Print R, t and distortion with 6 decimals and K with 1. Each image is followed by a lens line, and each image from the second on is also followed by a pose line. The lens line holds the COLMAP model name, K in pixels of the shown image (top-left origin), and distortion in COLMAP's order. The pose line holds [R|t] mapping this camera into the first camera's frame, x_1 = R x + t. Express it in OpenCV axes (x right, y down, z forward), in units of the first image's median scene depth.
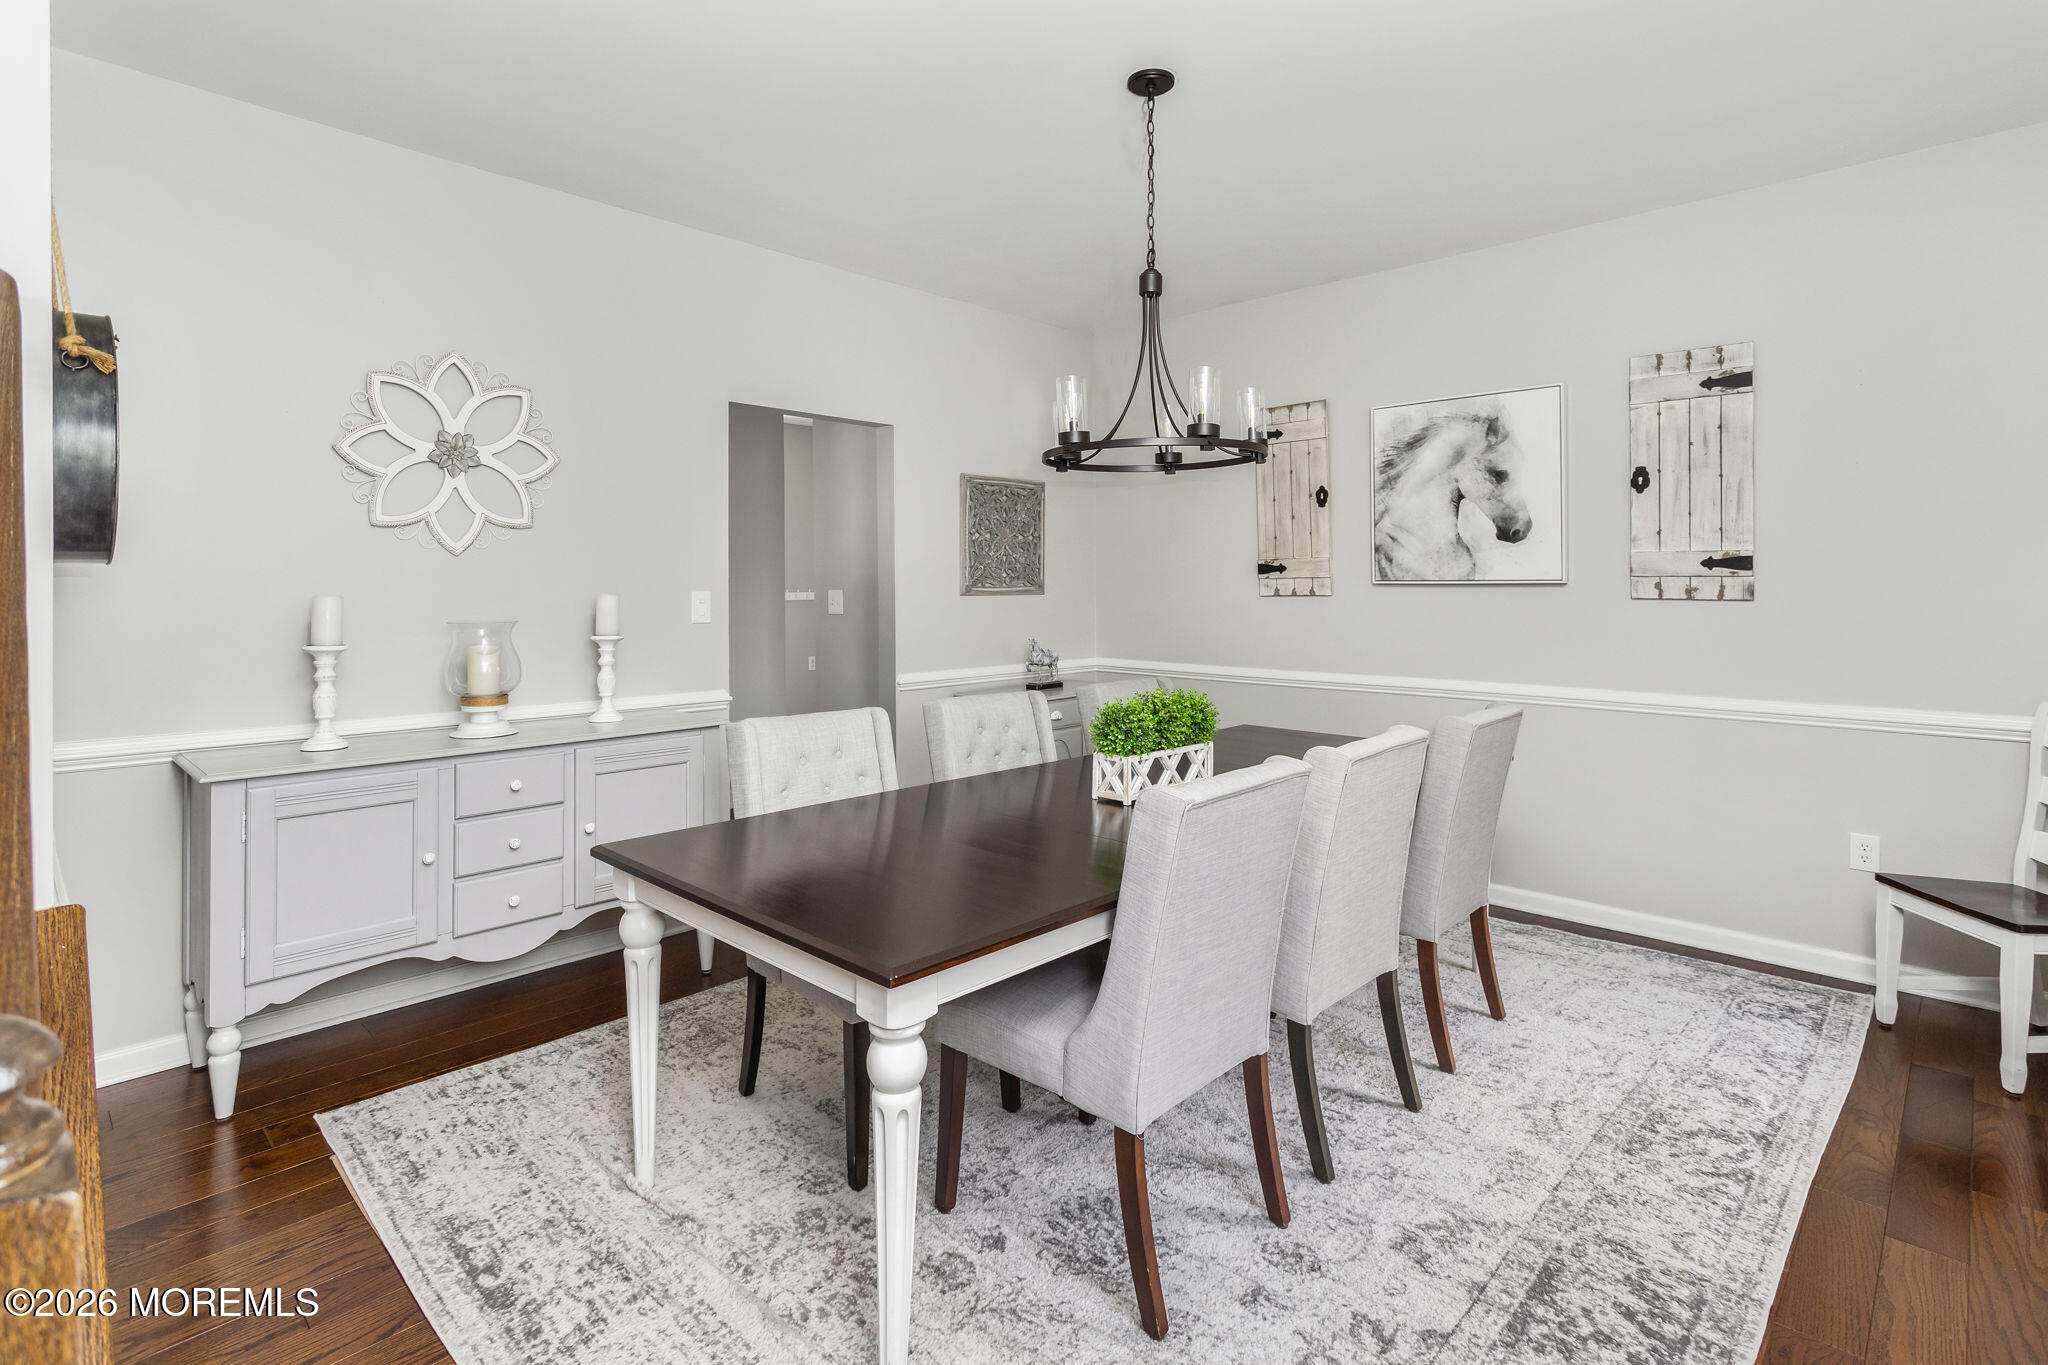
lens RADIAL K [[981.1, 0, 1023.2], [0, 981.1, 591.4], [0, 0, 1]] dist [0.001283, 0.001162]
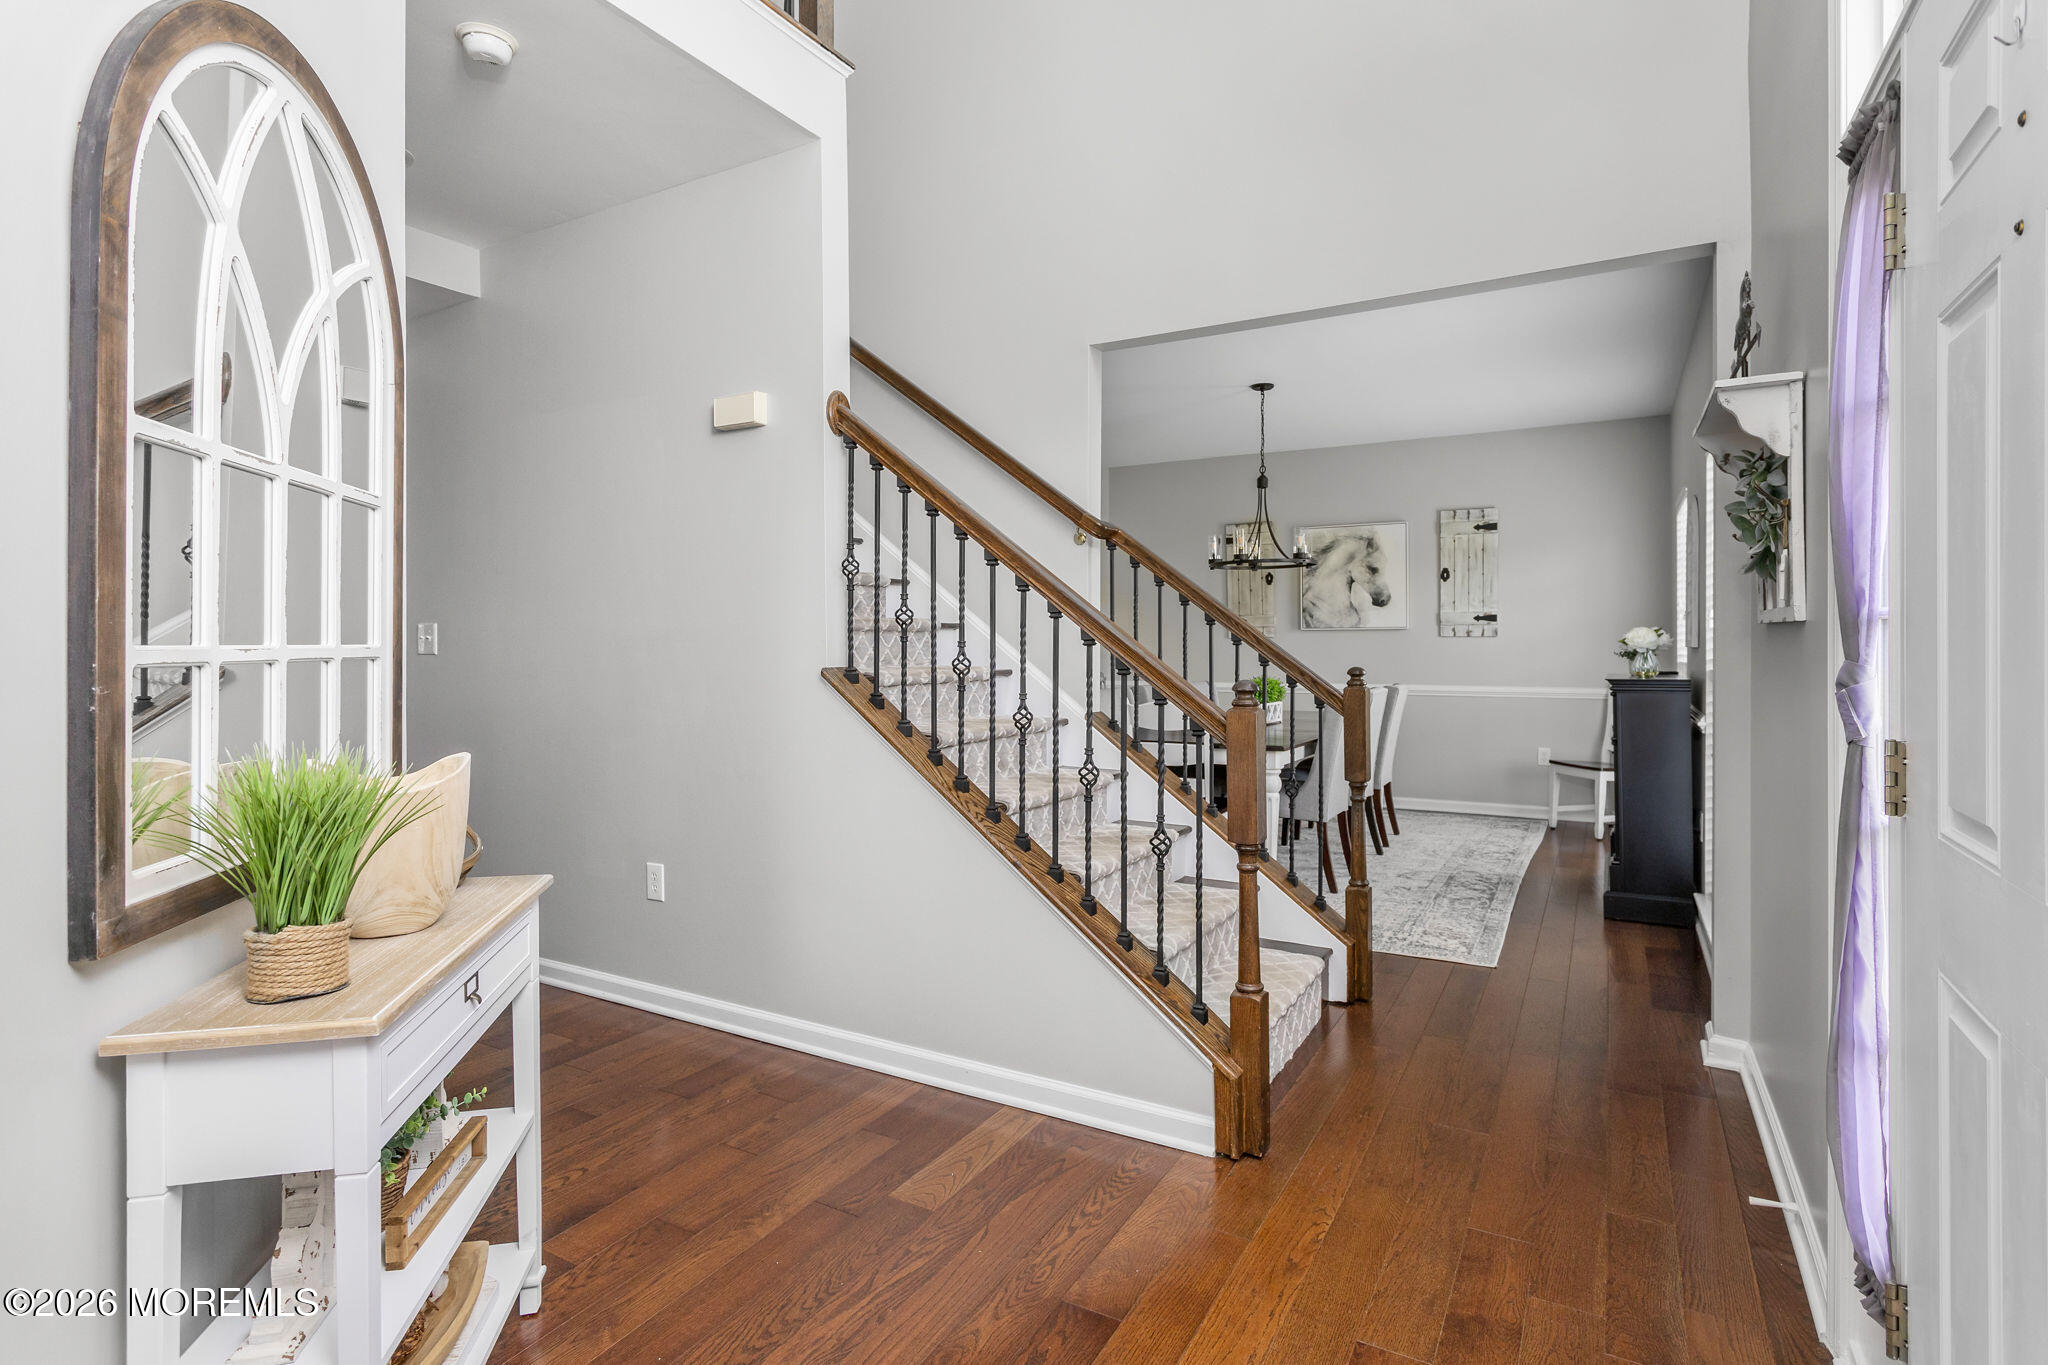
lens RADIAL K [[981.1, 0, 1034.5], [0, 981.1, 664.6], [0, 0, 1]] dist [0.001283, 0.001162]
pose [[0.967885, -0.009551, 0.251211, -0.626246], [0.005584, 0.999848, 0.016499, 0.025709], [-0.251331, -0.014566, 0.967792, -0.652053]]
